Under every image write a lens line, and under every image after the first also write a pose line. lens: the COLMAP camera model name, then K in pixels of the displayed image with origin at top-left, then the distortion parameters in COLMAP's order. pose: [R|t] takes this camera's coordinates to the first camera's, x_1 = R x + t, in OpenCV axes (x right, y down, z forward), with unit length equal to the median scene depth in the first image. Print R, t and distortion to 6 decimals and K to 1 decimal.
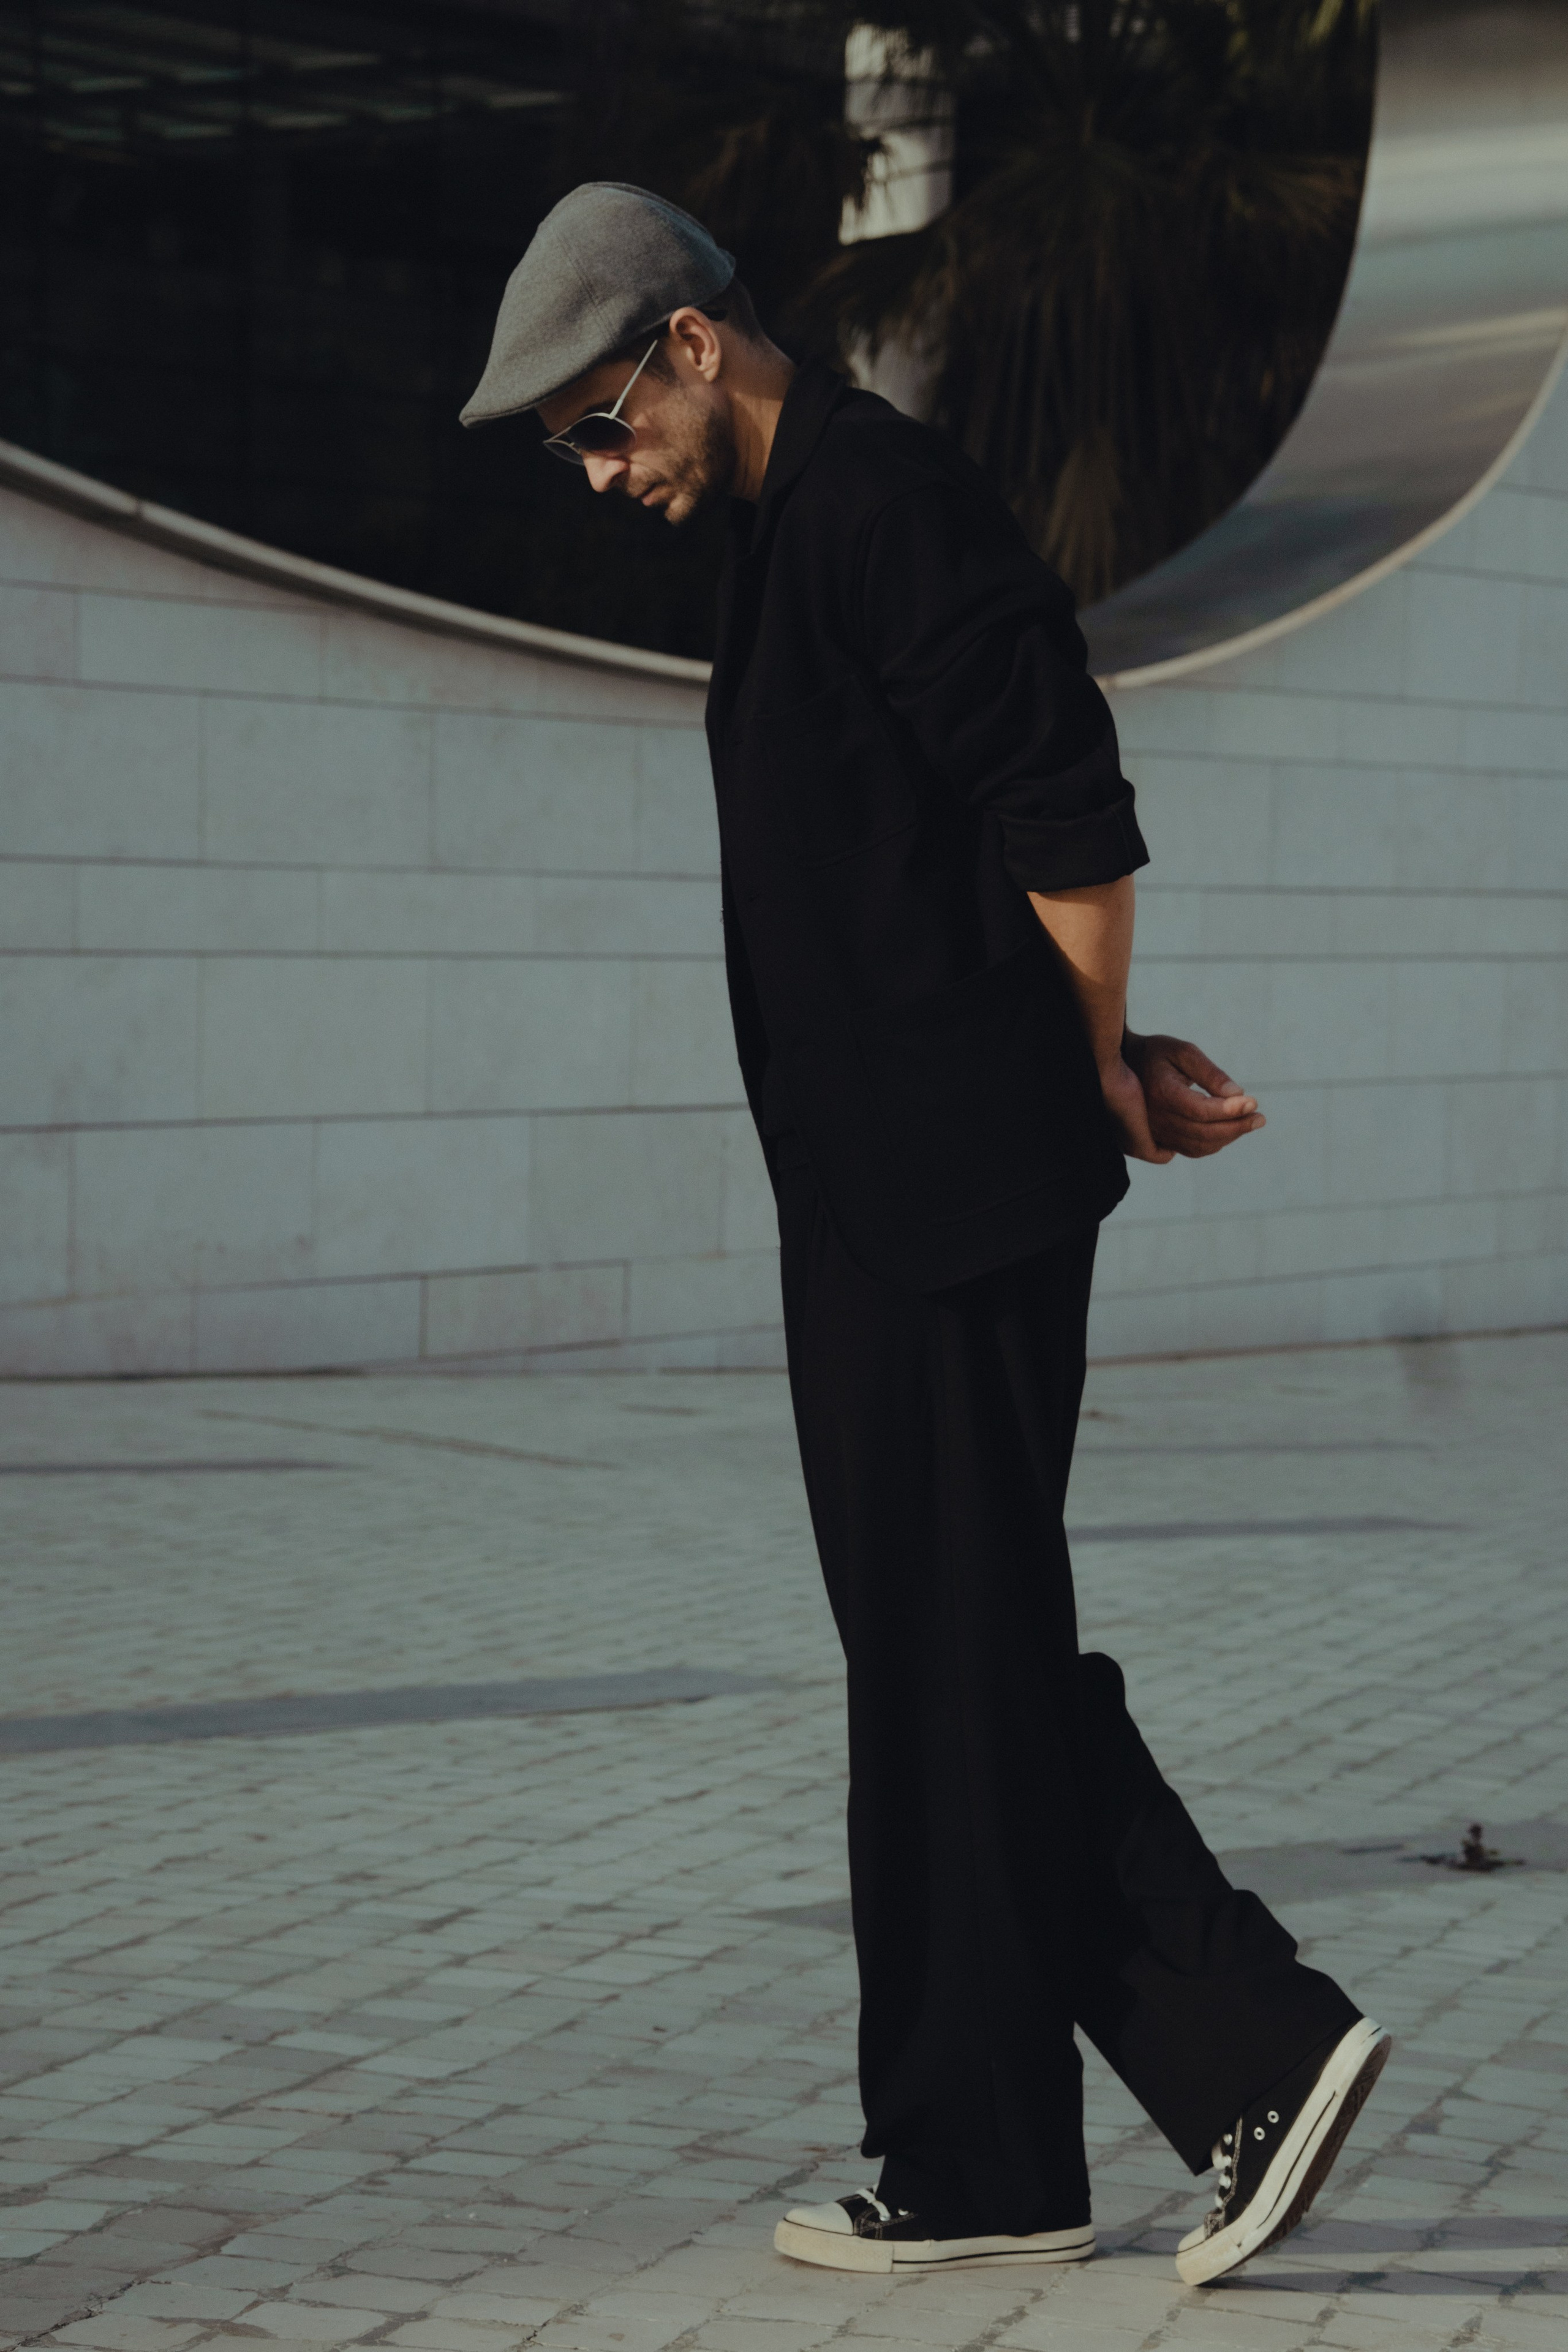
lens RADIAL K [[5676.7, 0, 784.0], [0, 5676.7, 1176.0], [0, 0, 1]] dist [0.633617, 3.658660]
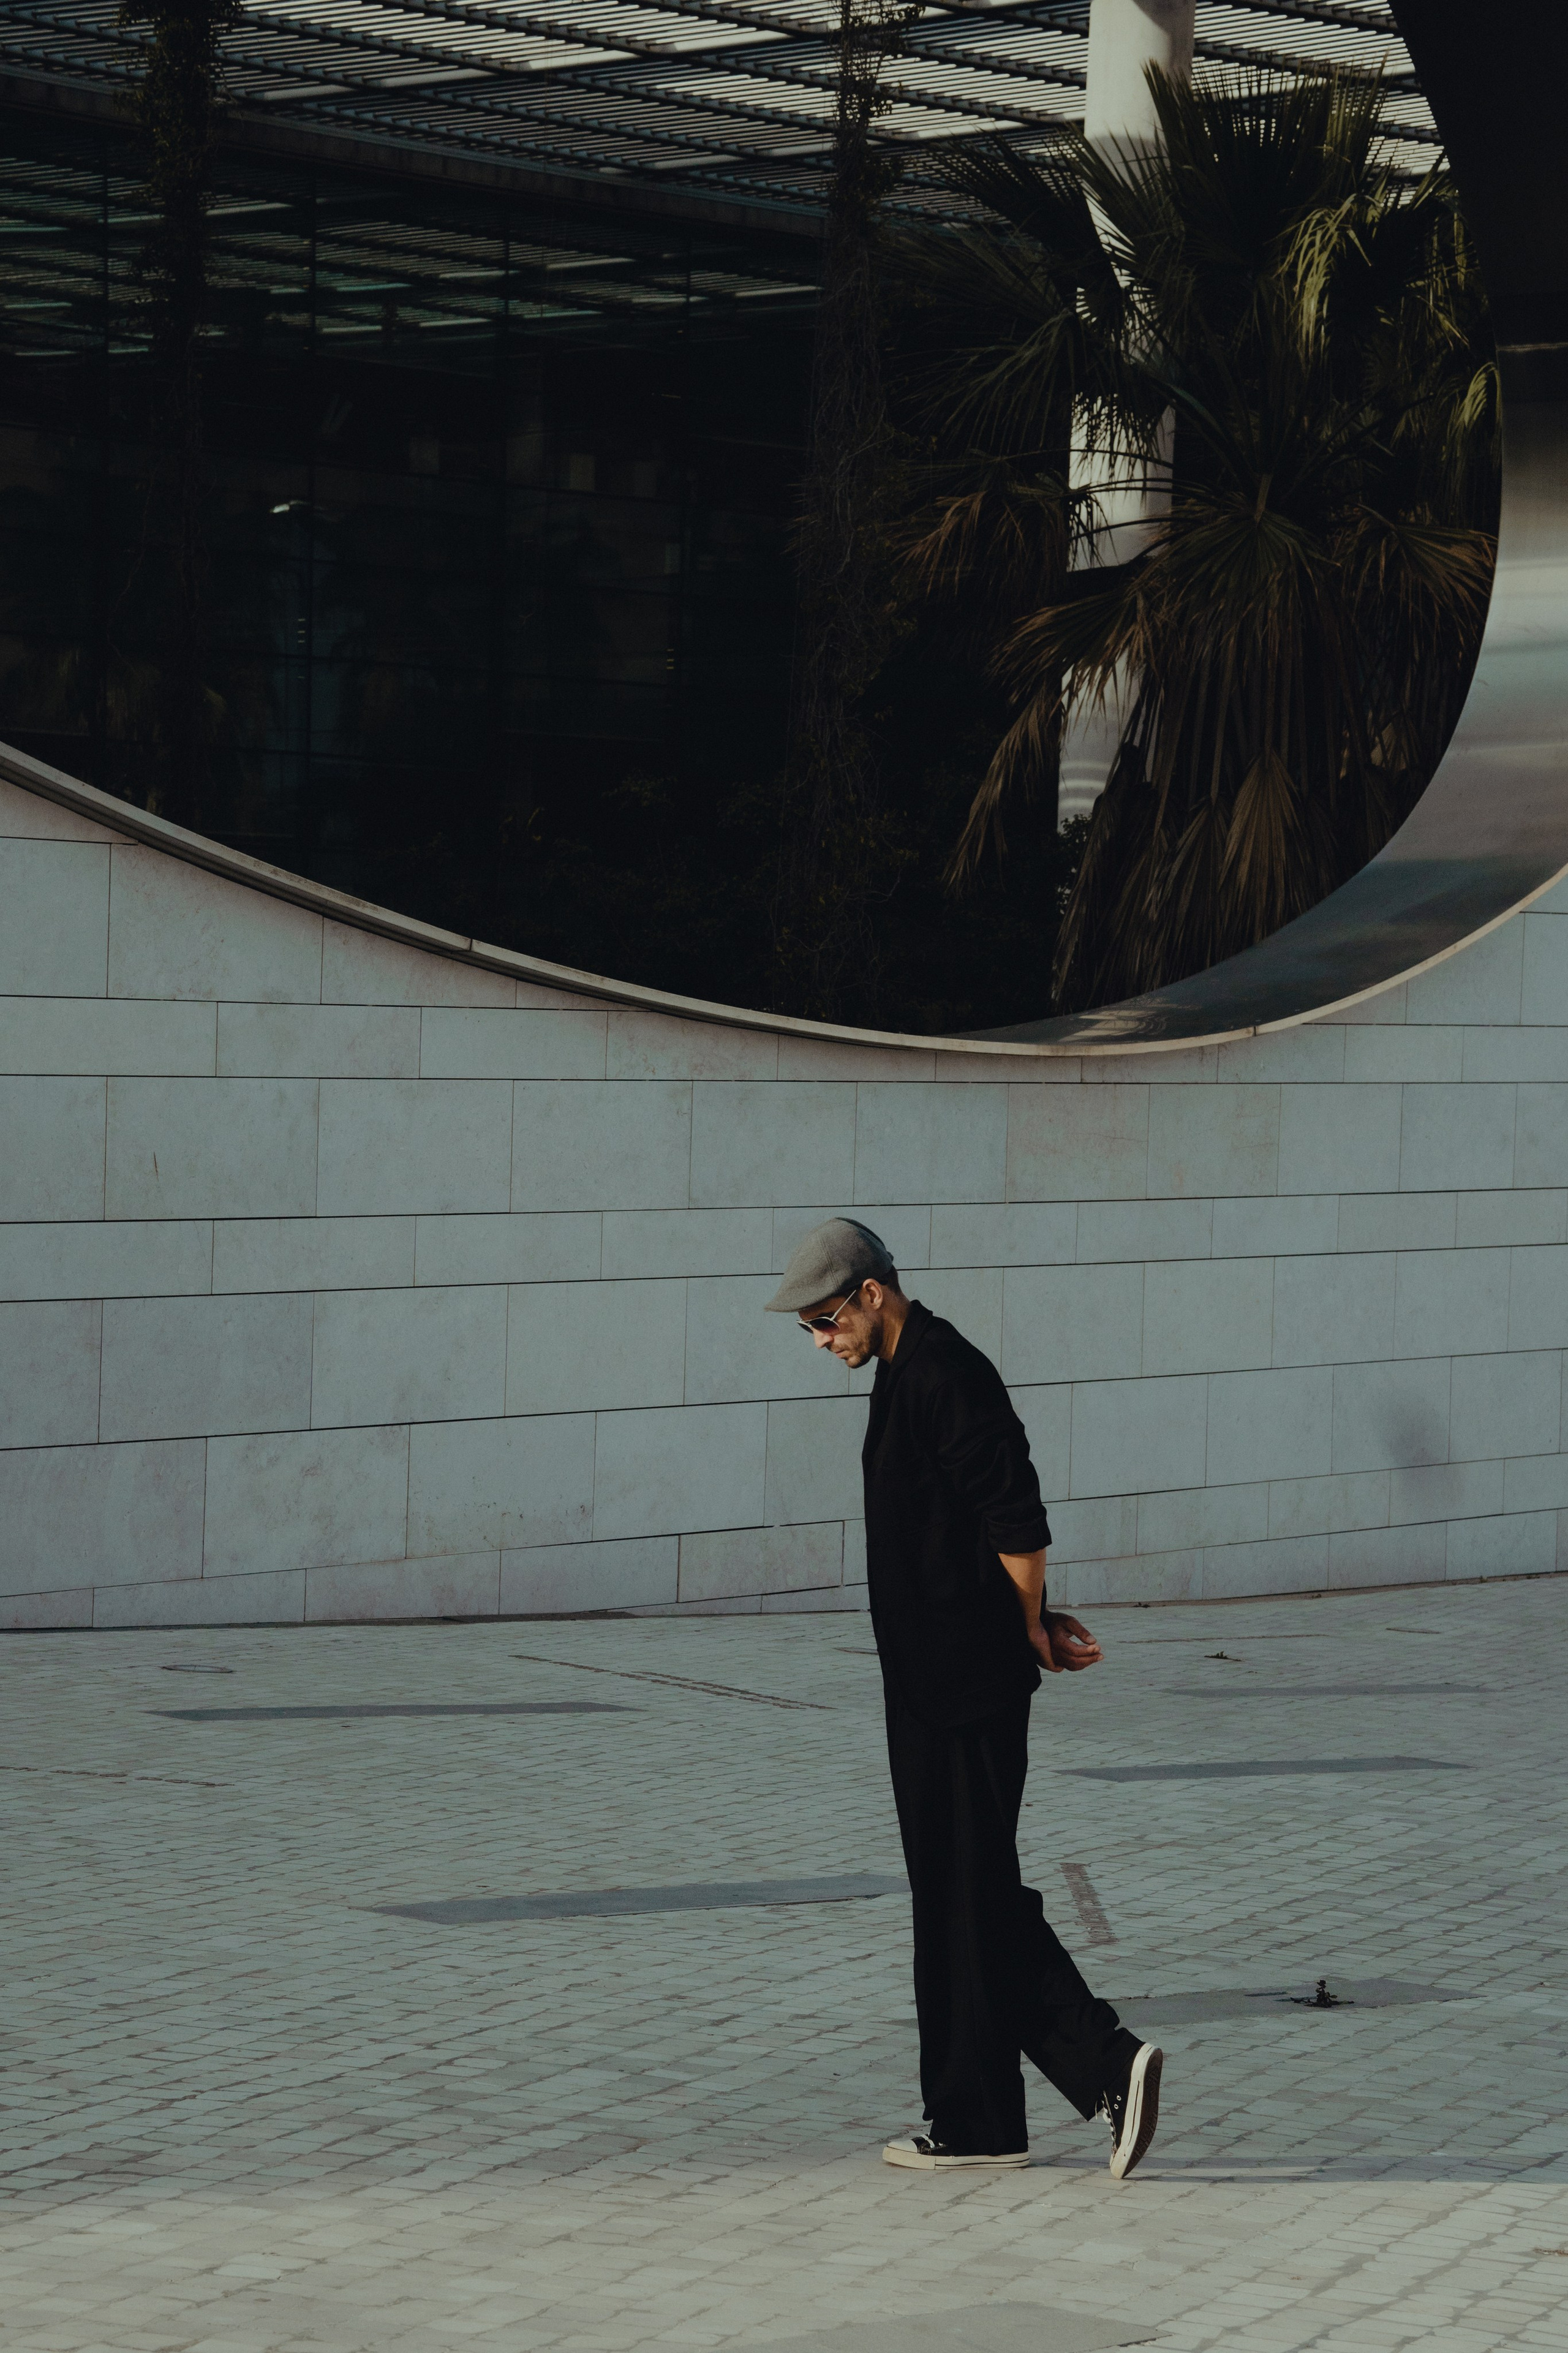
lens RADIAL K [[6154.3, 0, 734.8], [0, 6154.3, 1264.4], [0, 0, 1]] dist [0.682662, 1.523566]
pose [[0.998794, 0.007837, -0.048477, 0.031643], [-0.008032, 0.999960, -0.003822, -0.084873], [0.048445, 0.004207, 0.998817, -0.797416]]
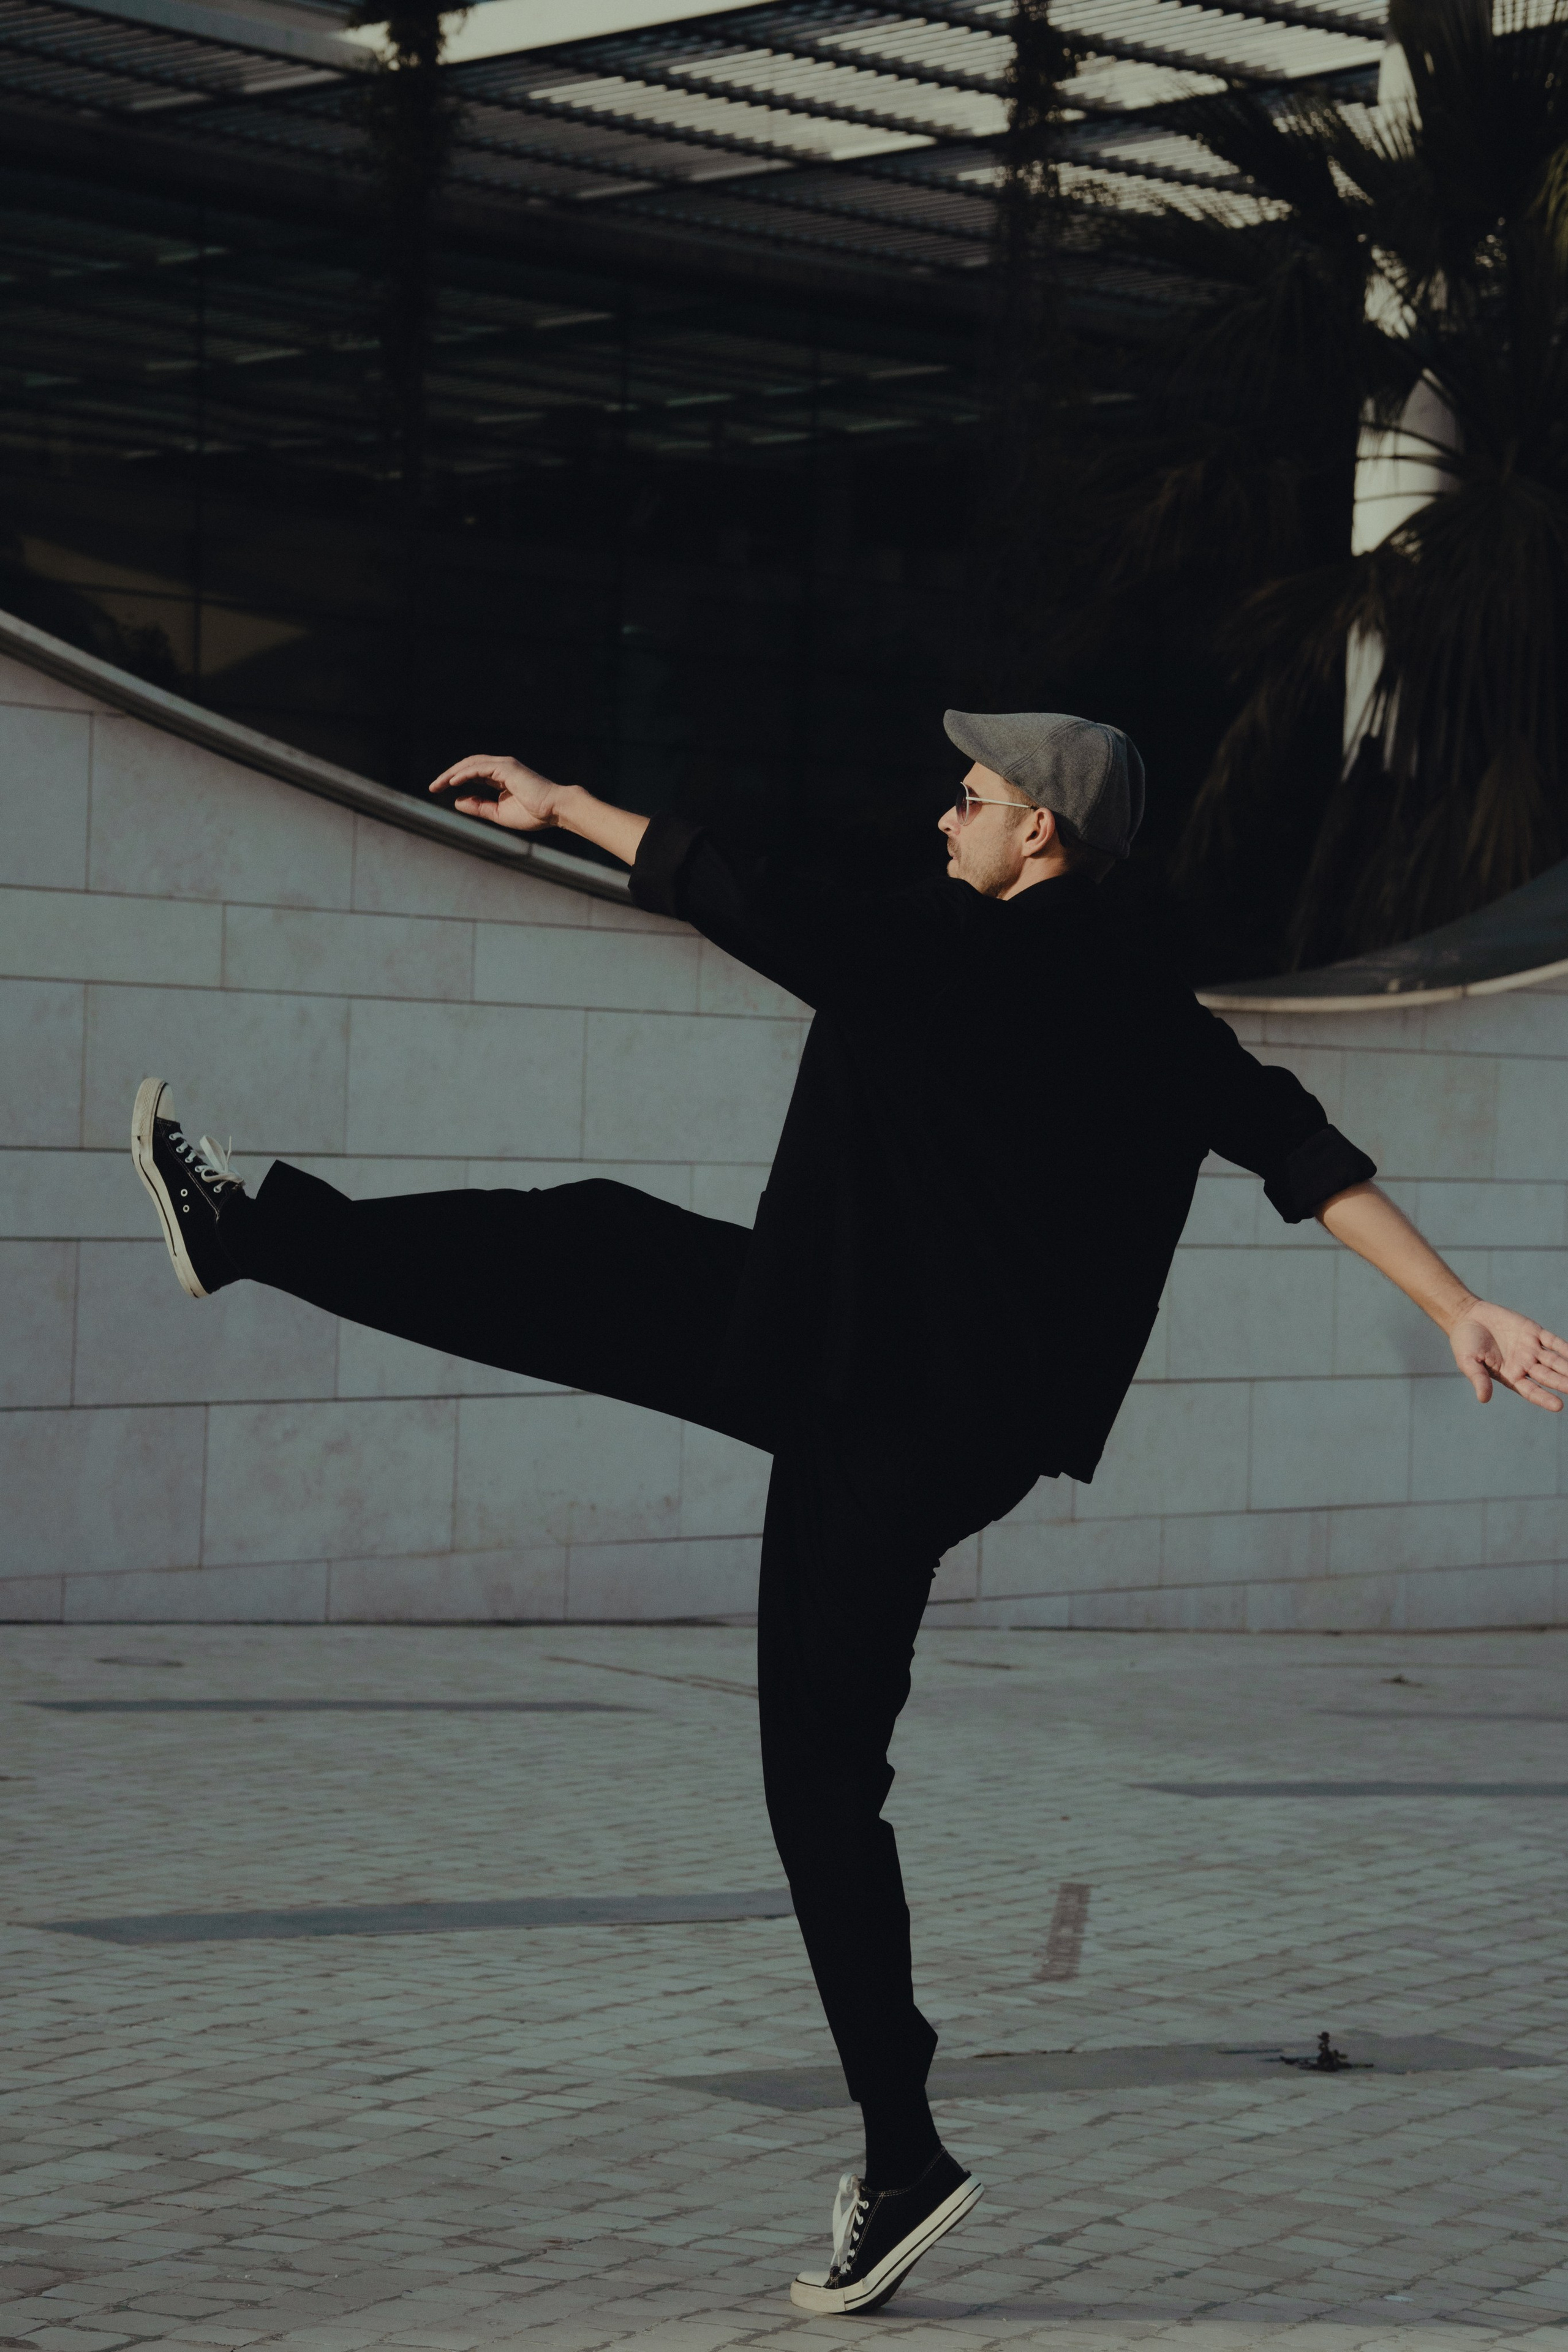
lens RADIAL K [[5676.7, 0, 784.0], [0, 5676.7, 1176.0], [0, 0, 1]] dist [0.633617, 3.658660]
pose [[0.994035, 0.011742, -0.108430, 0.127368], [-0.016378, 0.998985, -0.041964, -0.012735], [0.107827, 0.043489, 0.993218, -0.208021]]
